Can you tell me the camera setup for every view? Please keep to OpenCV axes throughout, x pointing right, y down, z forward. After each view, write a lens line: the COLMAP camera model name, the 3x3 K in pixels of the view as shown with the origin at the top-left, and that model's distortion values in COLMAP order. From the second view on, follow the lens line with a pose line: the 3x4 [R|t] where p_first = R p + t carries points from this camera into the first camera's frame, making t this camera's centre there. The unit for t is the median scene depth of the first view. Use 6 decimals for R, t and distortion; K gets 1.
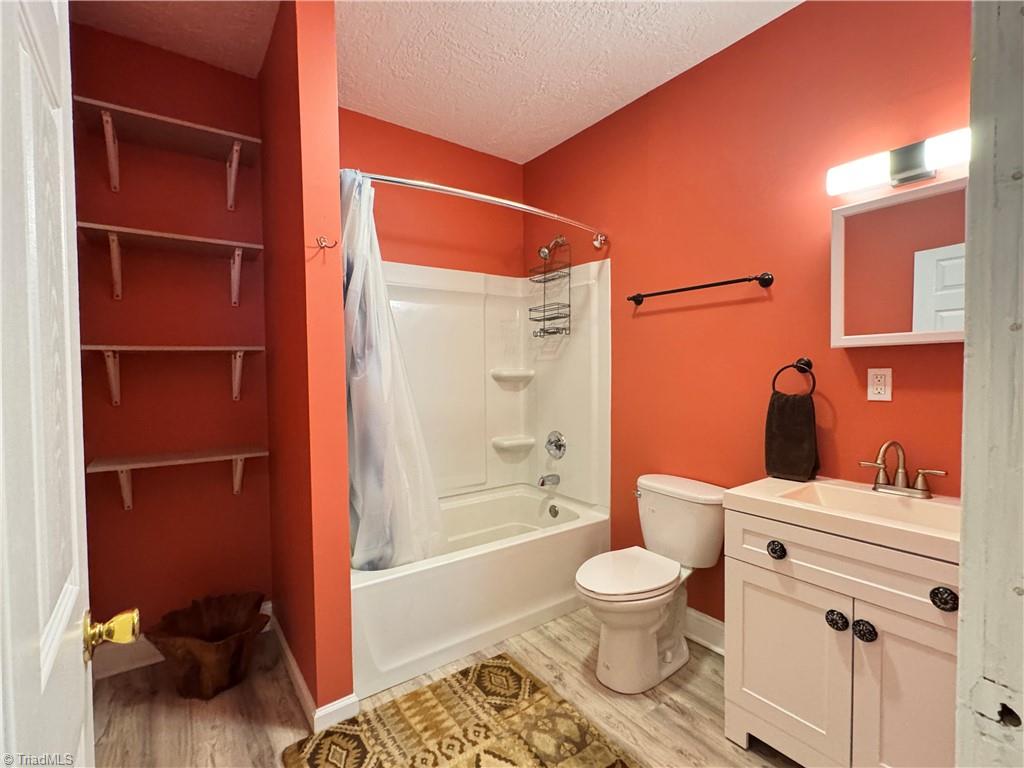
lens RADIAL K [[475.9, 0, 505.1], [0, 475.9, 382.5], [0, 0, 1]] dist [0.000363, -0.000689]
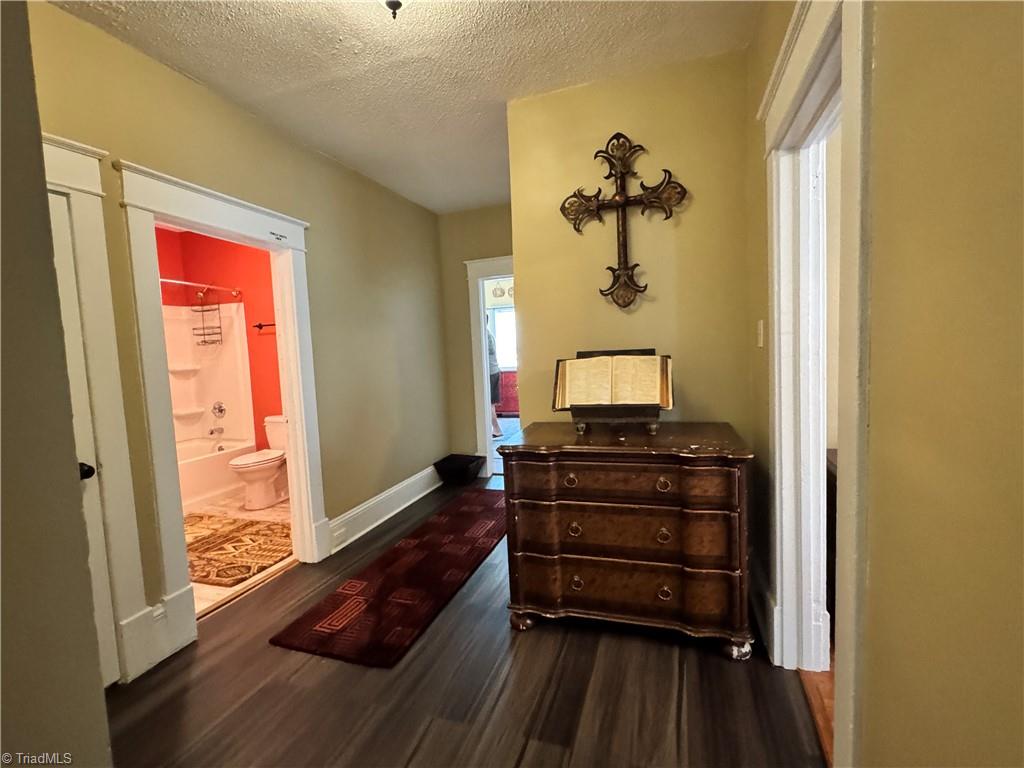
lens RADIAL K [[475.9, 0, 505.1], [0, 475.9, 382.5], [0, 0, 1]] dist [0.000363, -0.000689]
pose [[0.813655, -0.072407, 0.576822, -0.034099], [0.057471, 0.997371, 0.044131, 0.021120], [-0.578501, -0.002757, 0.815677, -0.994323]]
